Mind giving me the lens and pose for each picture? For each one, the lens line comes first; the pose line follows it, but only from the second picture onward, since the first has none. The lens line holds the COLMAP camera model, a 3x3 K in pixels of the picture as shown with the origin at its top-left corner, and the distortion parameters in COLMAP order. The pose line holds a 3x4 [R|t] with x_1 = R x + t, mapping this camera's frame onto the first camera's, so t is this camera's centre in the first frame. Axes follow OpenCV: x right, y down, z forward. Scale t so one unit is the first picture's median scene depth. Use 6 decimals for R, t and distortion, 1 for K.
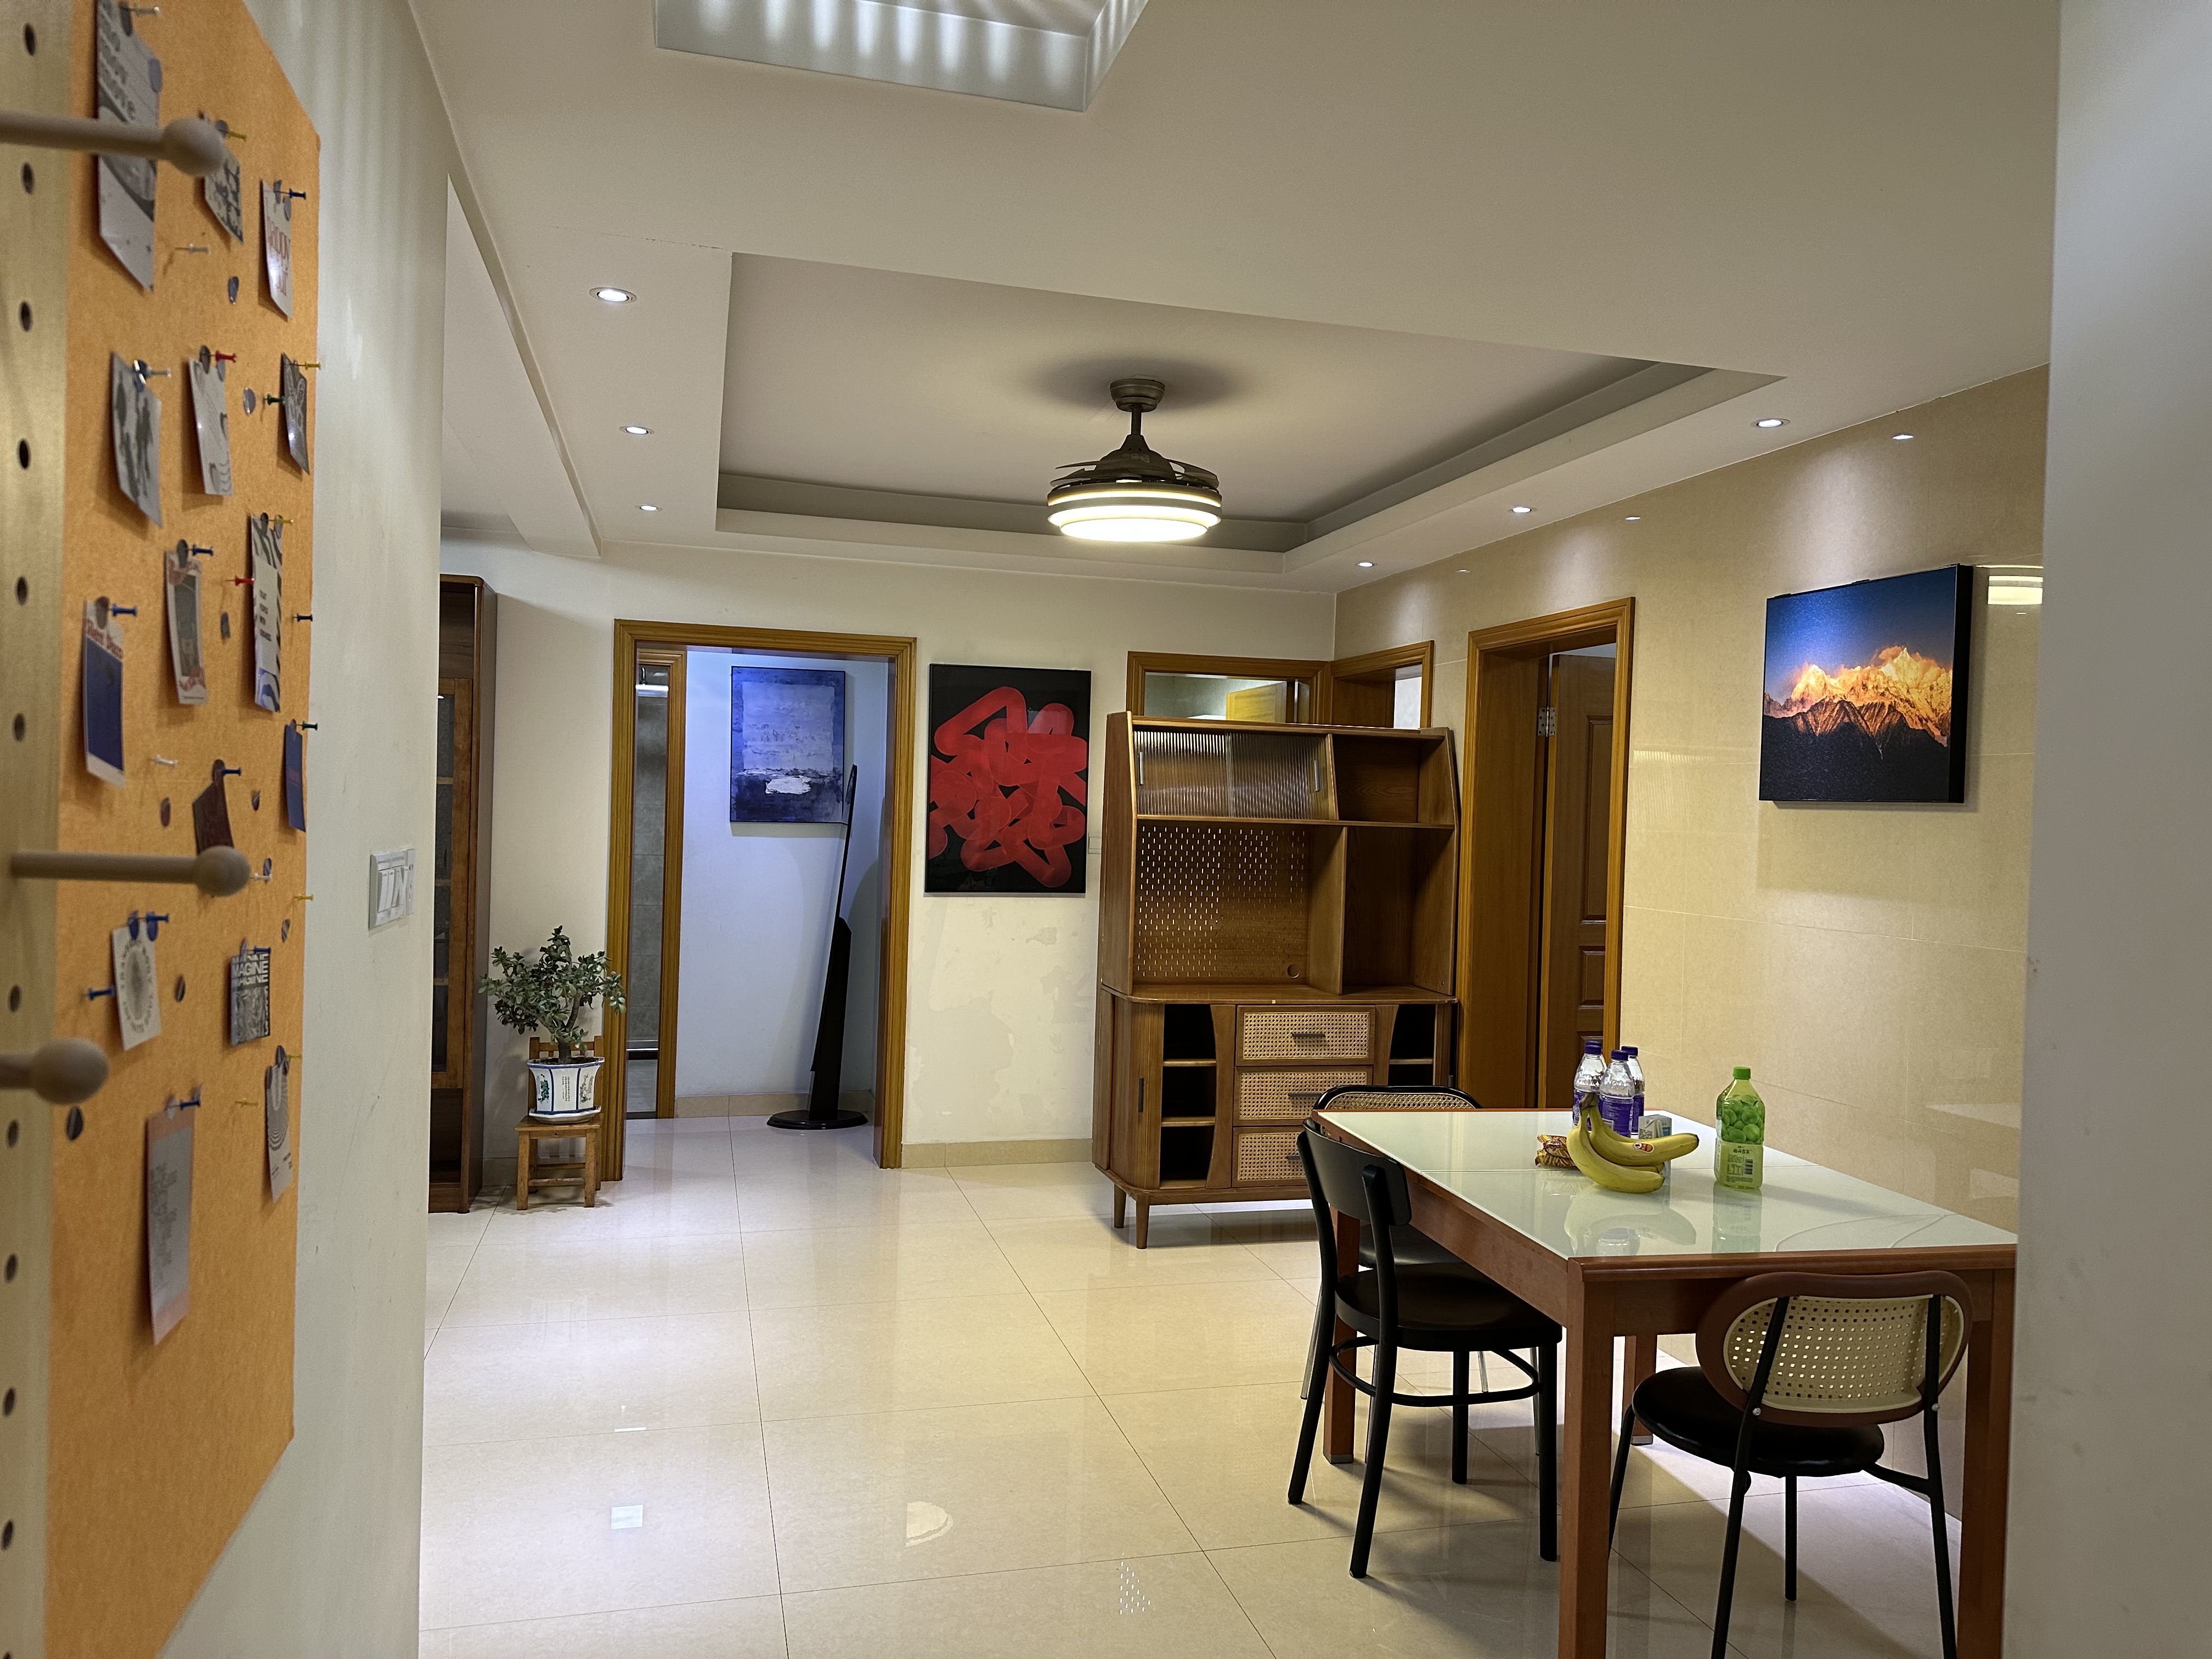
lens RADIAL K [[1527.6, 0, 1106.0], [0, 1527.6, 829.5], [0, 0, 1]] dist [0.165966, -0.001221]
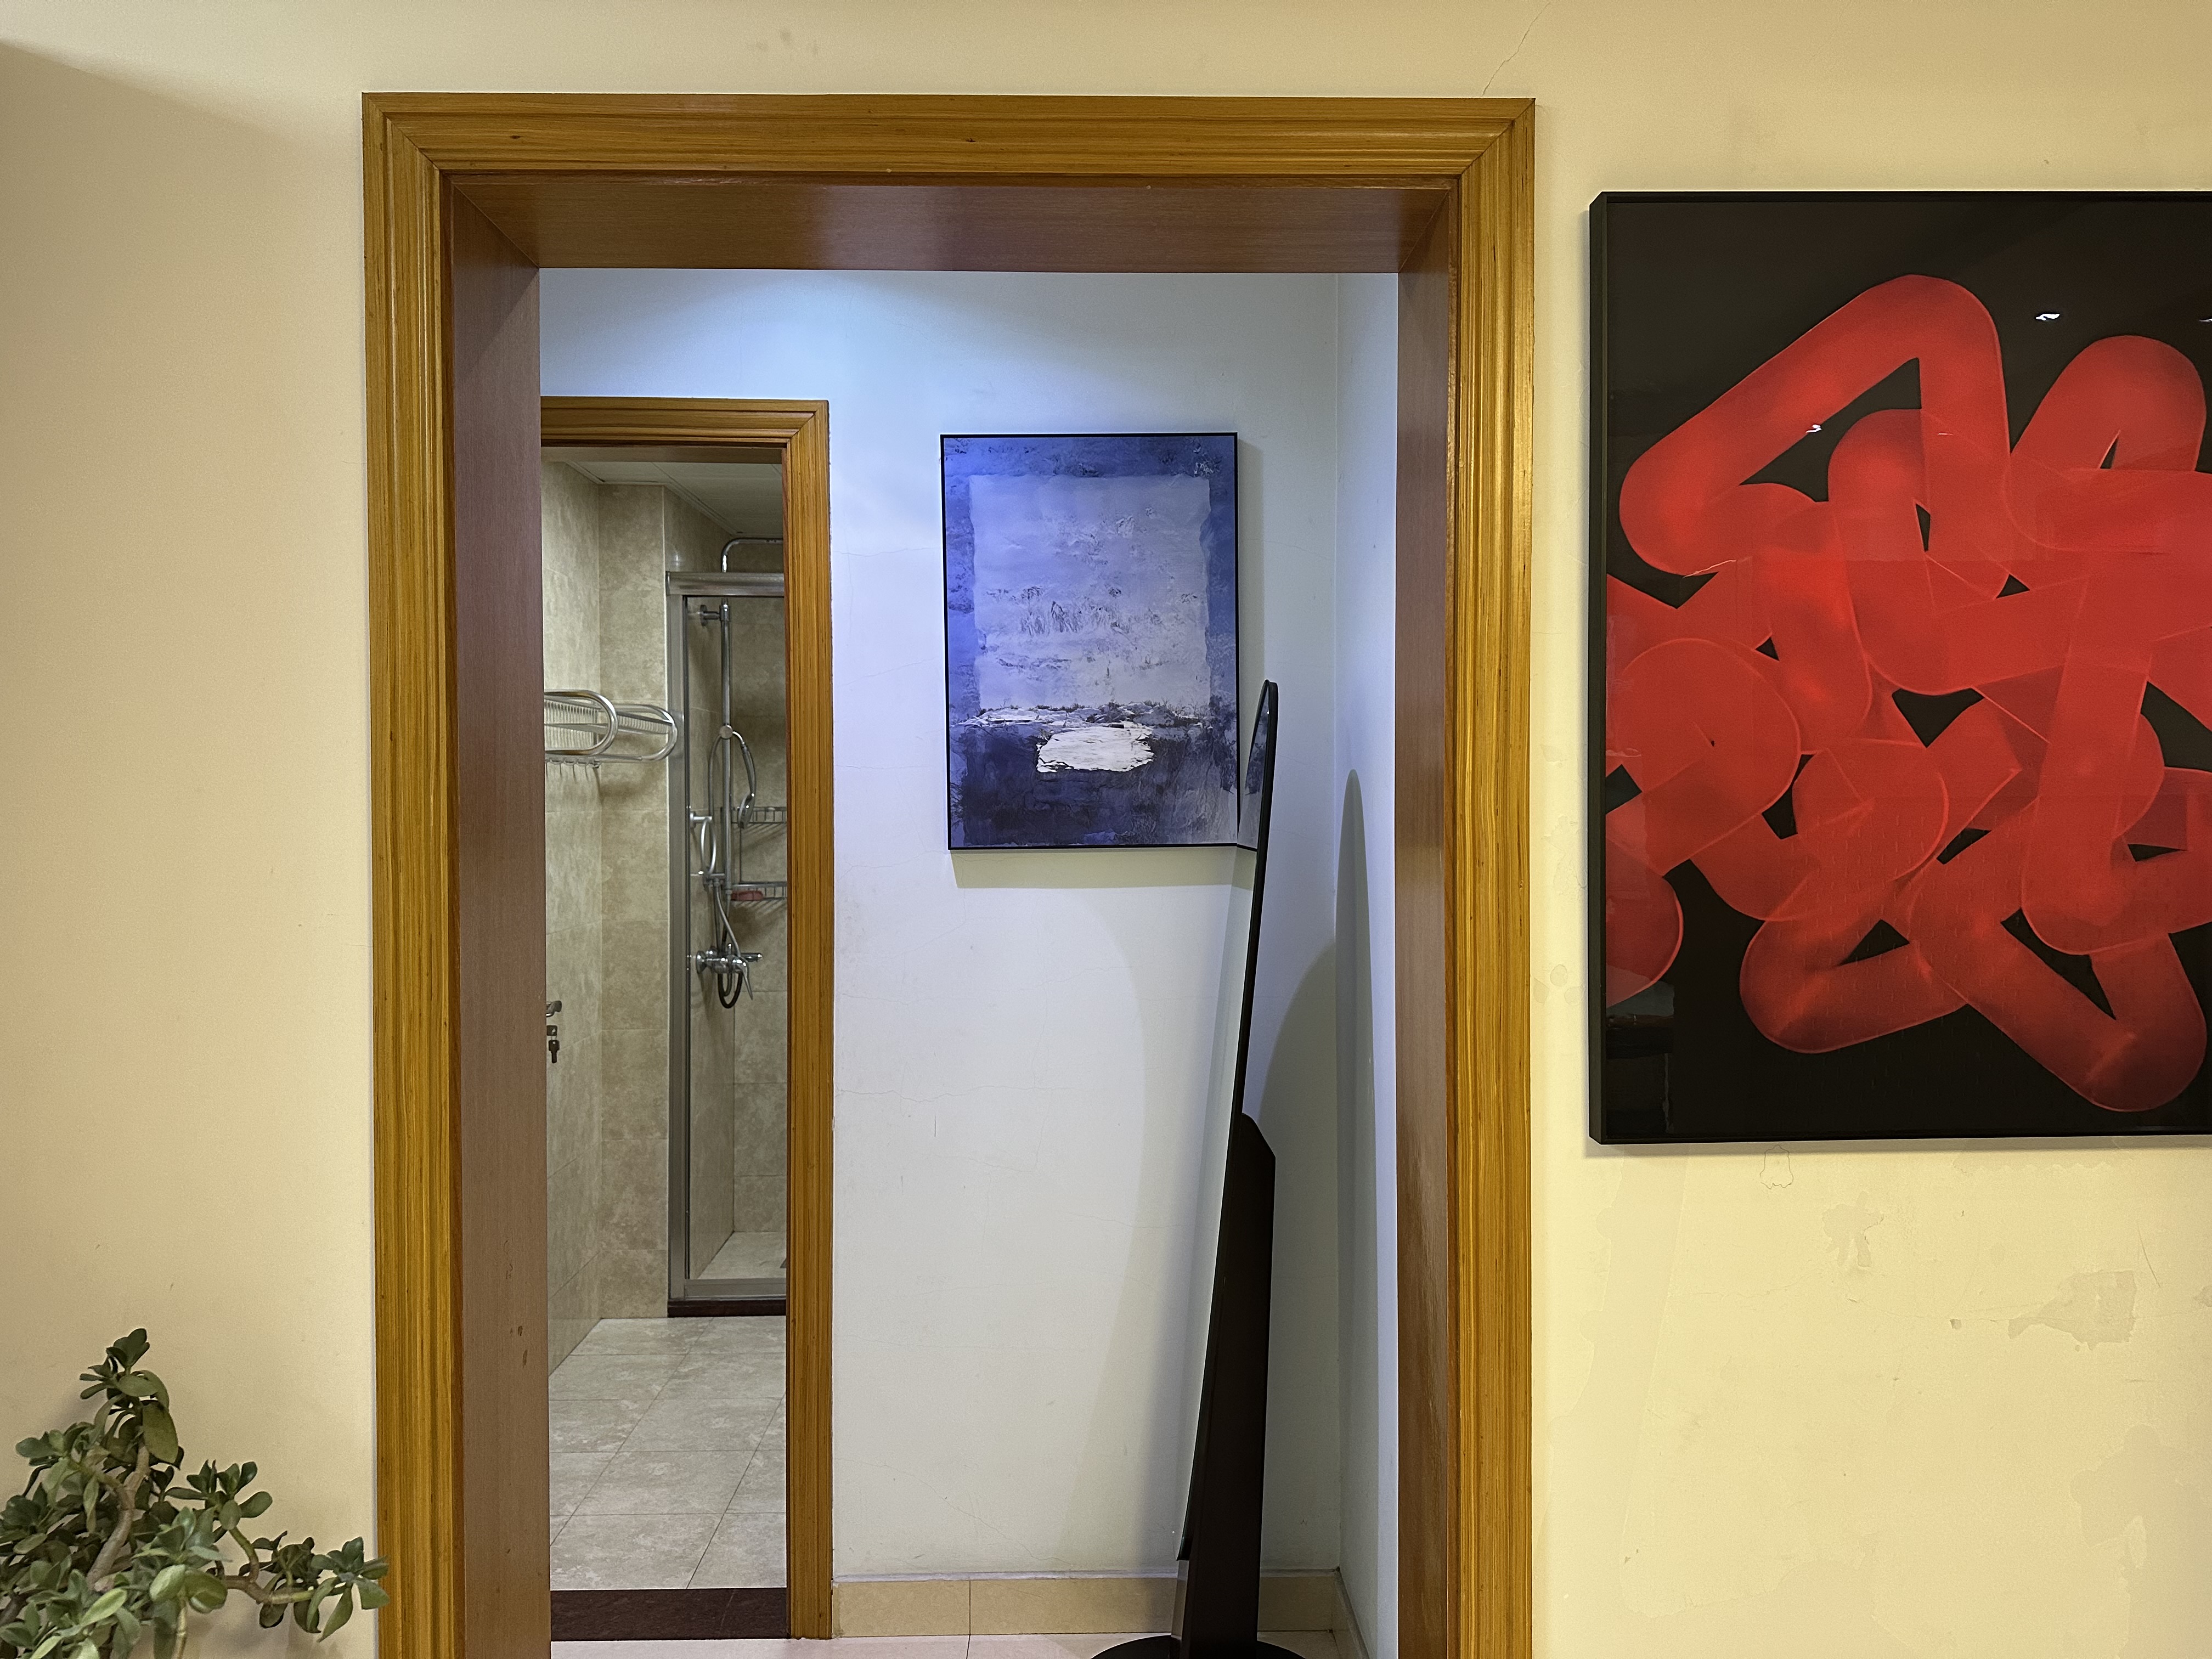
lens RADIAL K [[1538.8, 0, 1106.0], [0, 1538.8, 829.5], [0, 0, 1]] dist [0.062929, -0.137434]
pose [[0.970105, -0.026831, -0.241198, -0.115205], [0.028324, 0.999595, 0.002722, -0.010066], [0.241028, -0.009473, 0.970472, 0.643154]]
